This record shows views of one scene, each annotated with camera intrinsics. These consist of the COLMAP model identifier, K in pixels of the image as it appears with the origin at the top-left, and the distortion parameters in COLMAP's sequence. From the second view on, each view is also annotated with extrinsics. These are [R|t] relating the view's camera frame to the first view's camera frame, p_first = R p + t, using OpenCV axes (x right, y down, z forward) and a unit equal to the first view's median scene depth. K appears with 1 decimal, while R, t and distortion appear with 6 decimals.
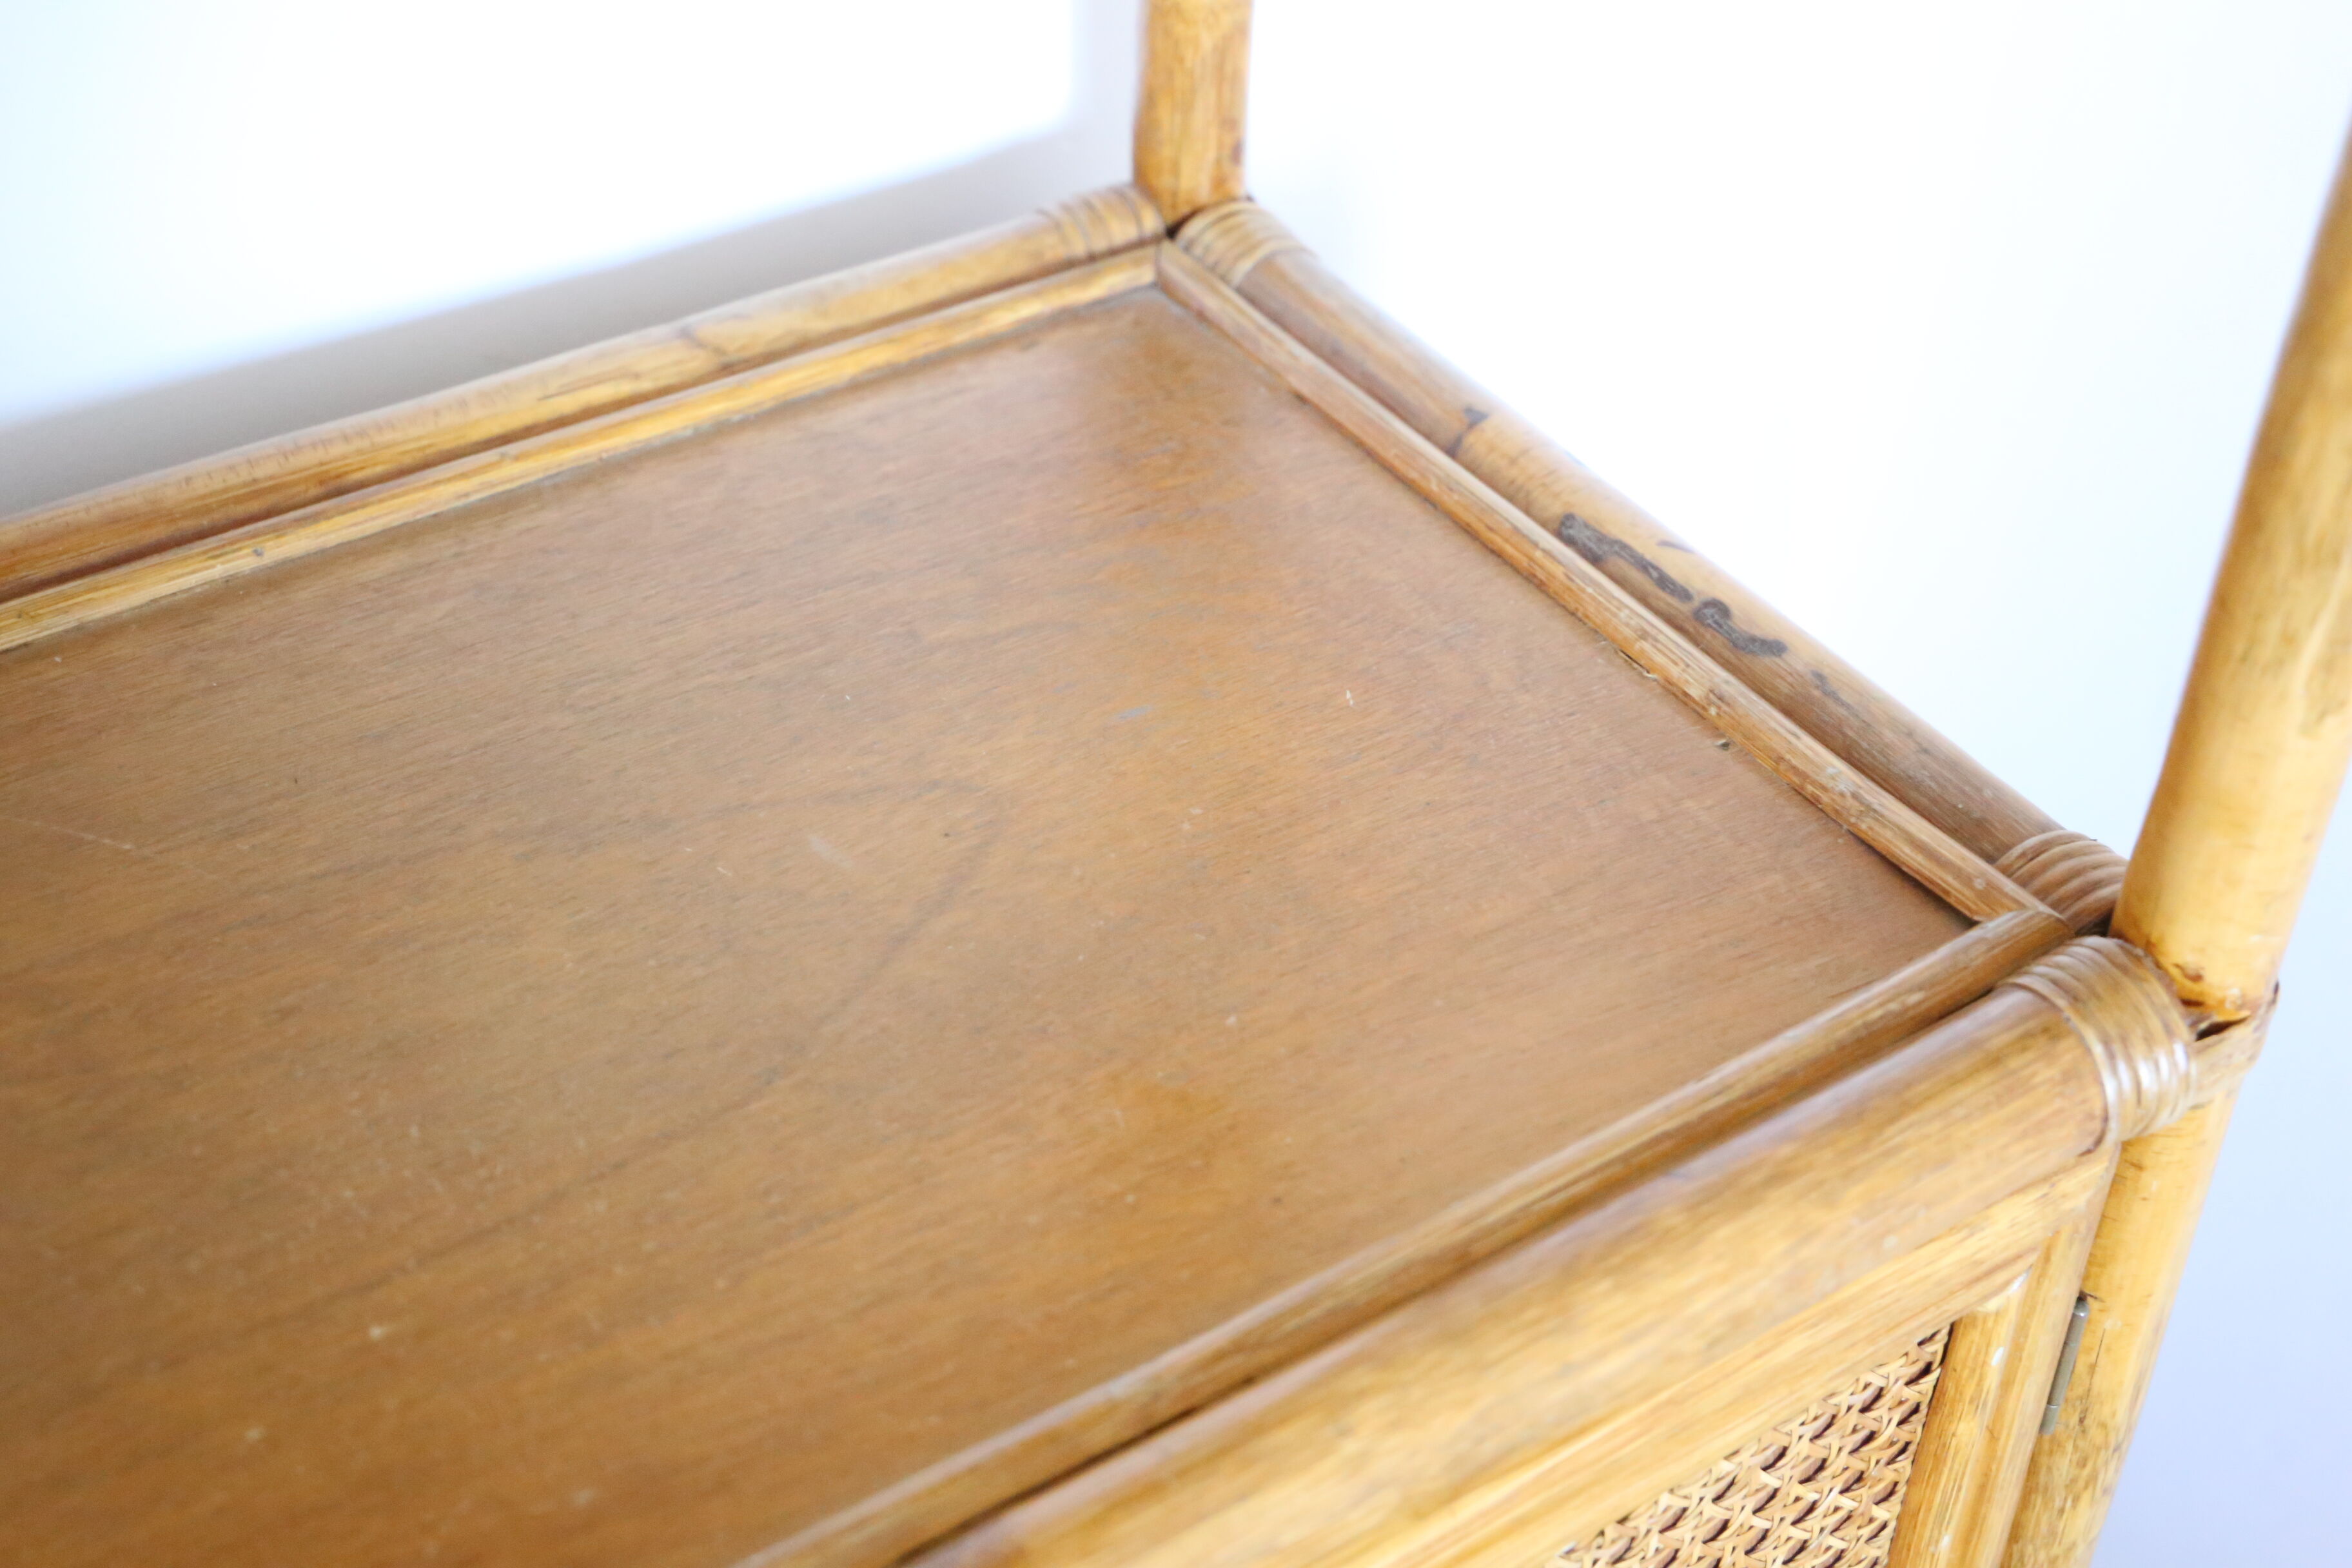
lens RADIAL K [[3190.4, 0, 1176.0], [0, 3190.4, 784.0], [0, 0, 1]] dist [0.009319, 0.025975]
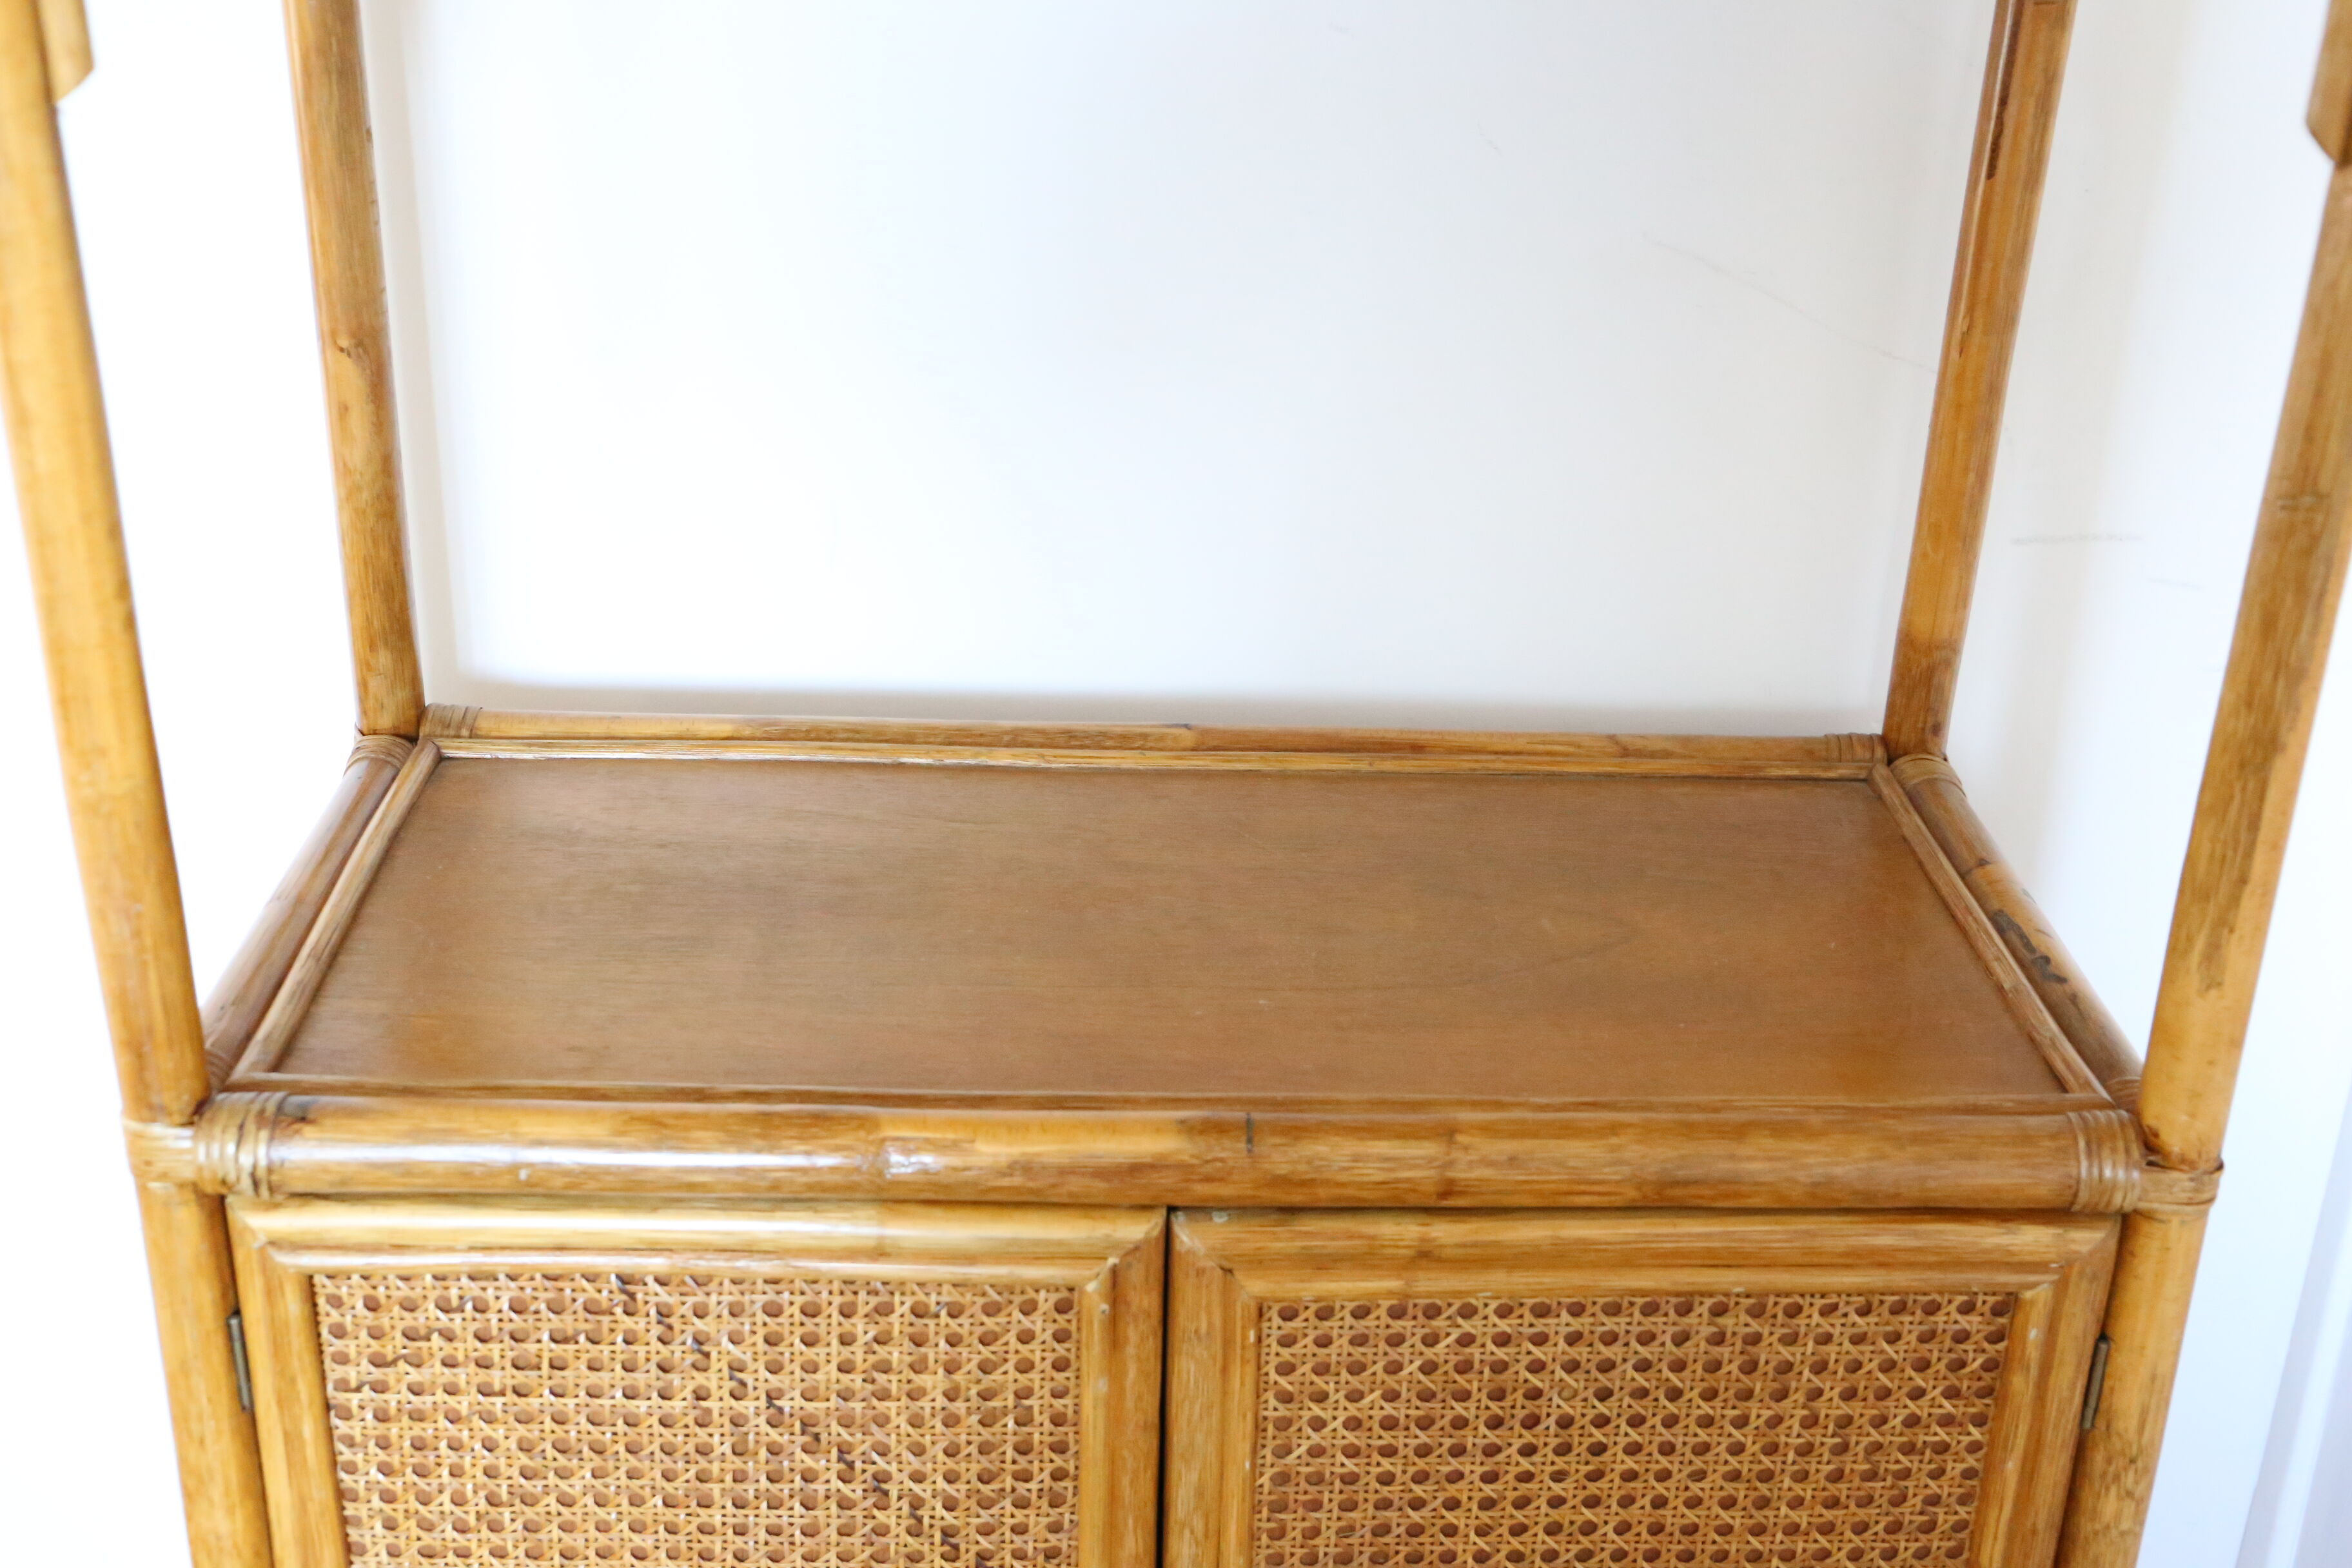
lens RADIAL K [[2698.5, 0, 1176.0], [0, 2698.5, 784.0], [0, 0, 1]] dist [0.132539, -0.000649]
pose [[0.847906, 0.235499, -0.474968, 0.479002], [-0.353607, 0.918740, -0.175725, 0.316602], [0.394989, 0.316950, 0.862279, -0.637337]]
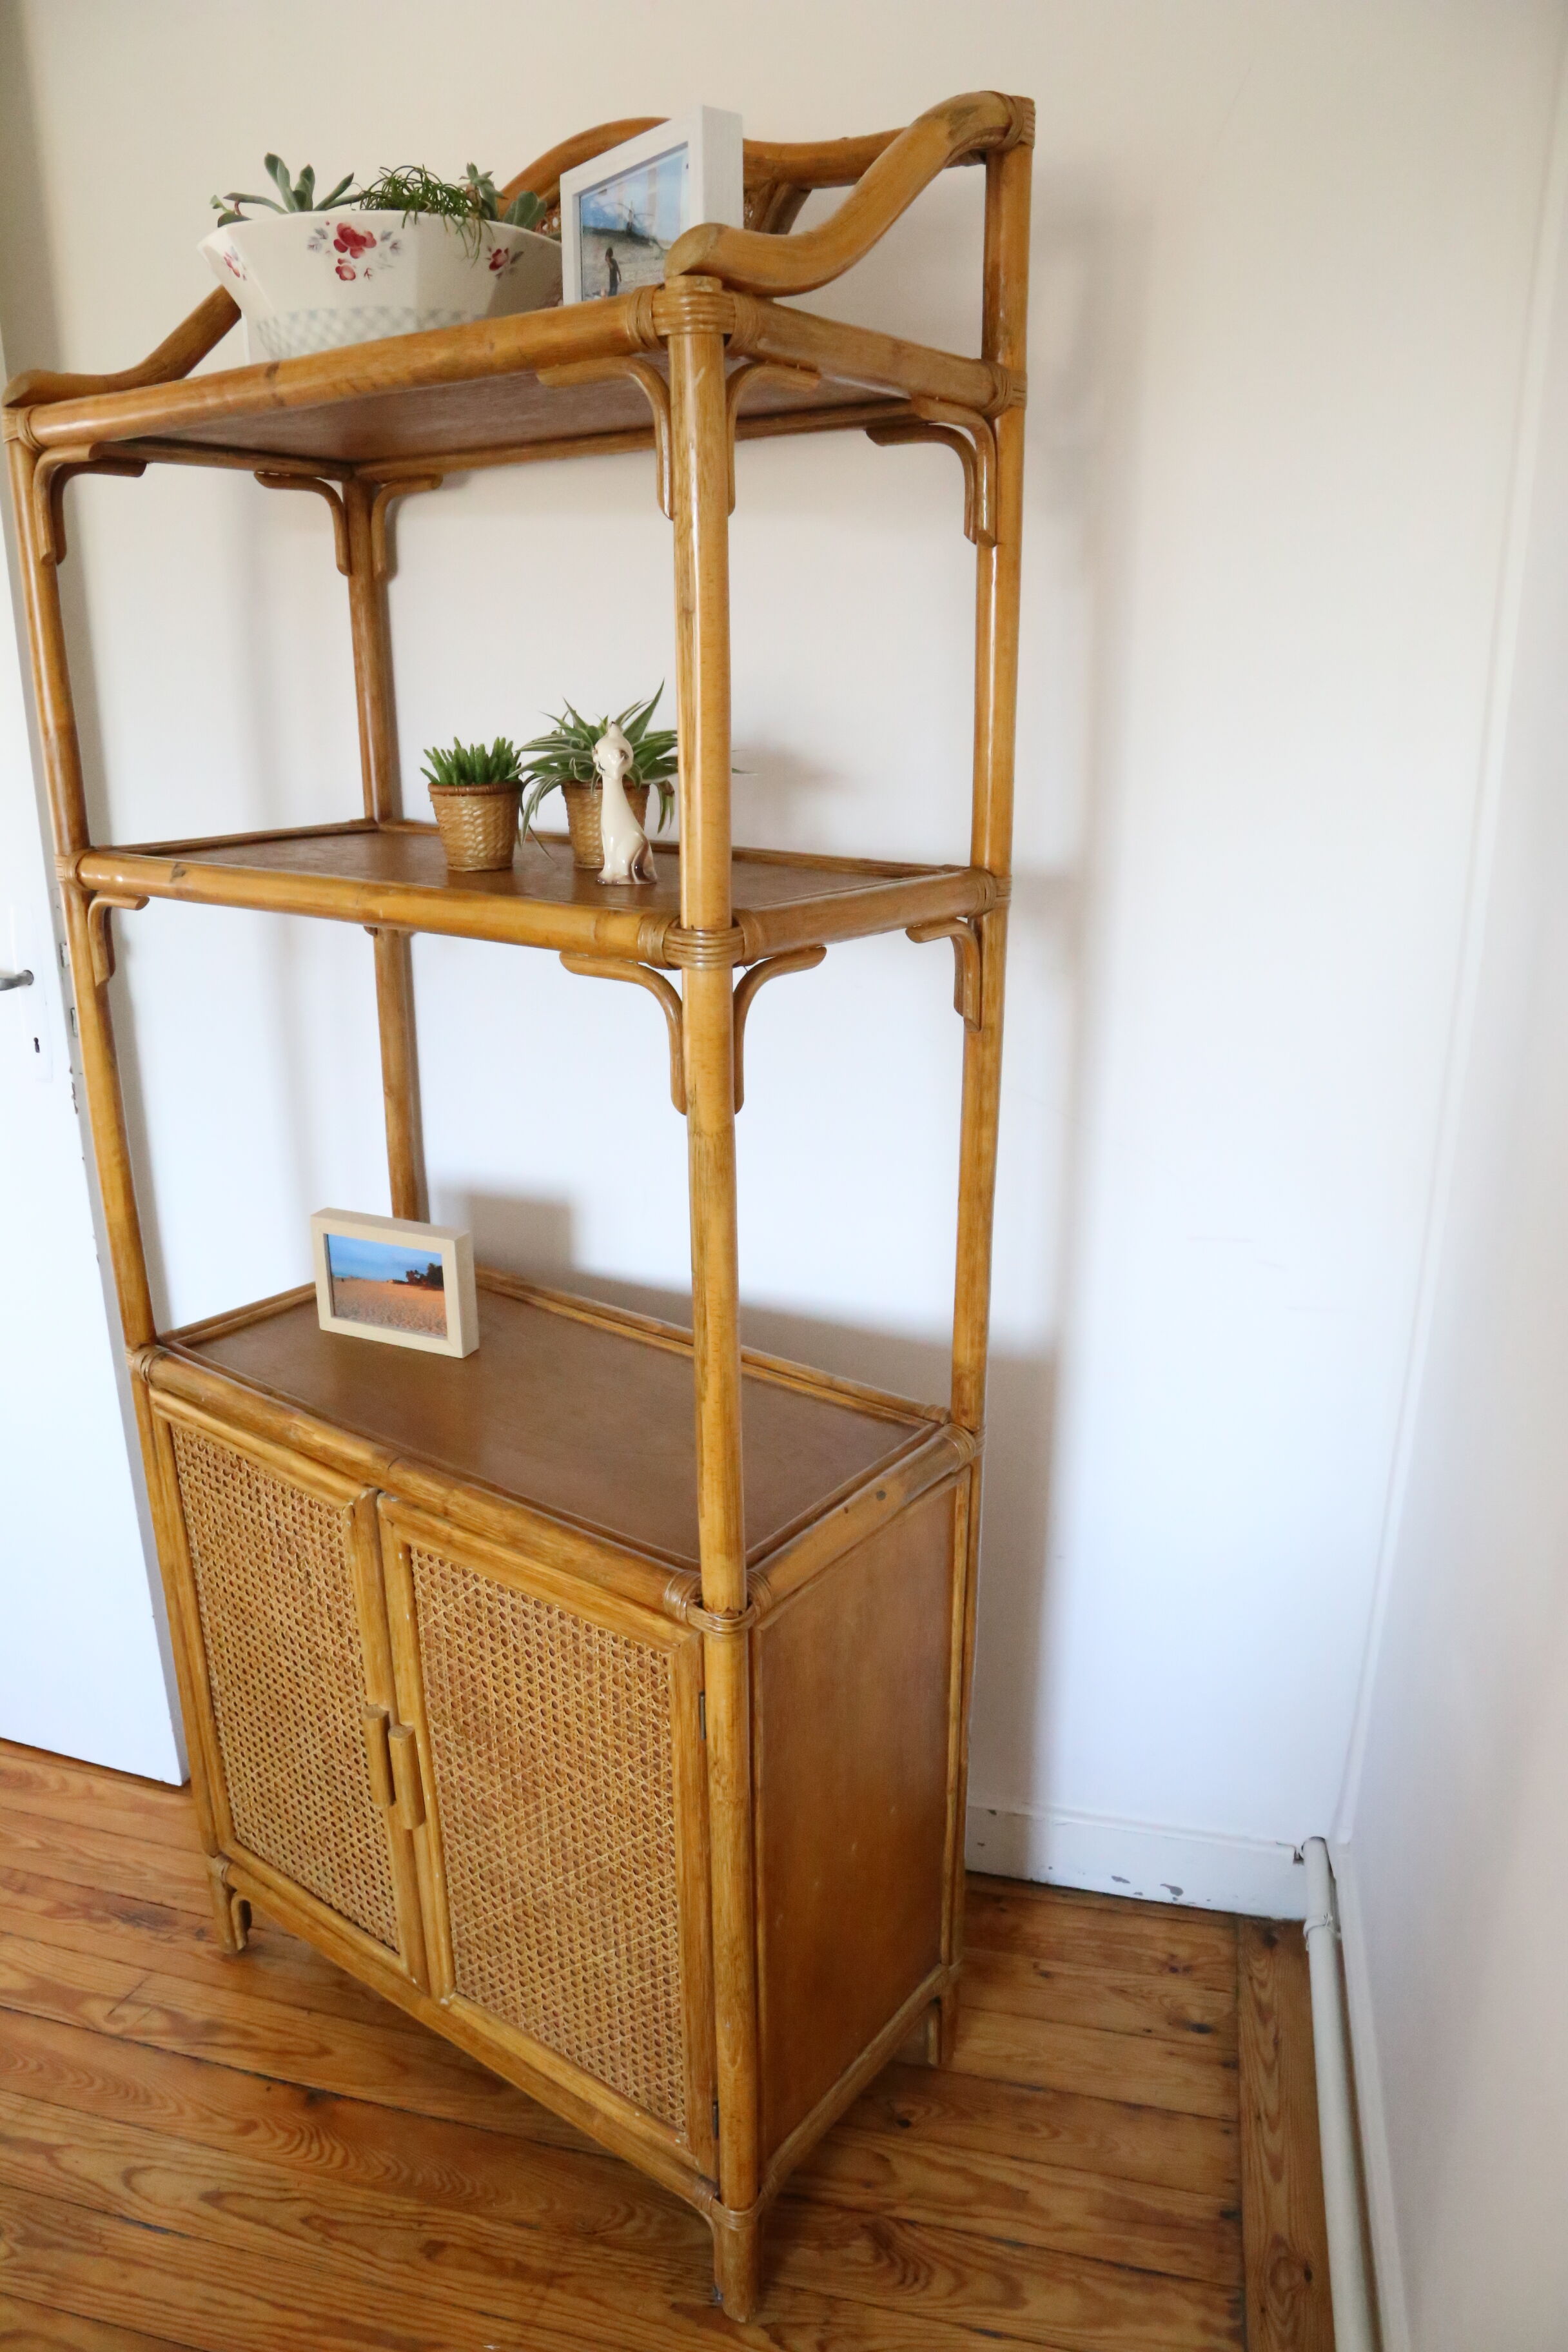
lens RADIAL K [[1604.2, 0, 784.0], [0, 1604.2, 1176.0], [0, 0, 1]] dist [-0.001062, -0.000179]
pose [[0.330044, 0.273516, -0.903471, 1.686339], [-0.604368, 0.796445, 0.020335, -0.378974], [0.725127, 0.539318, 0.428166, -0.003459]]
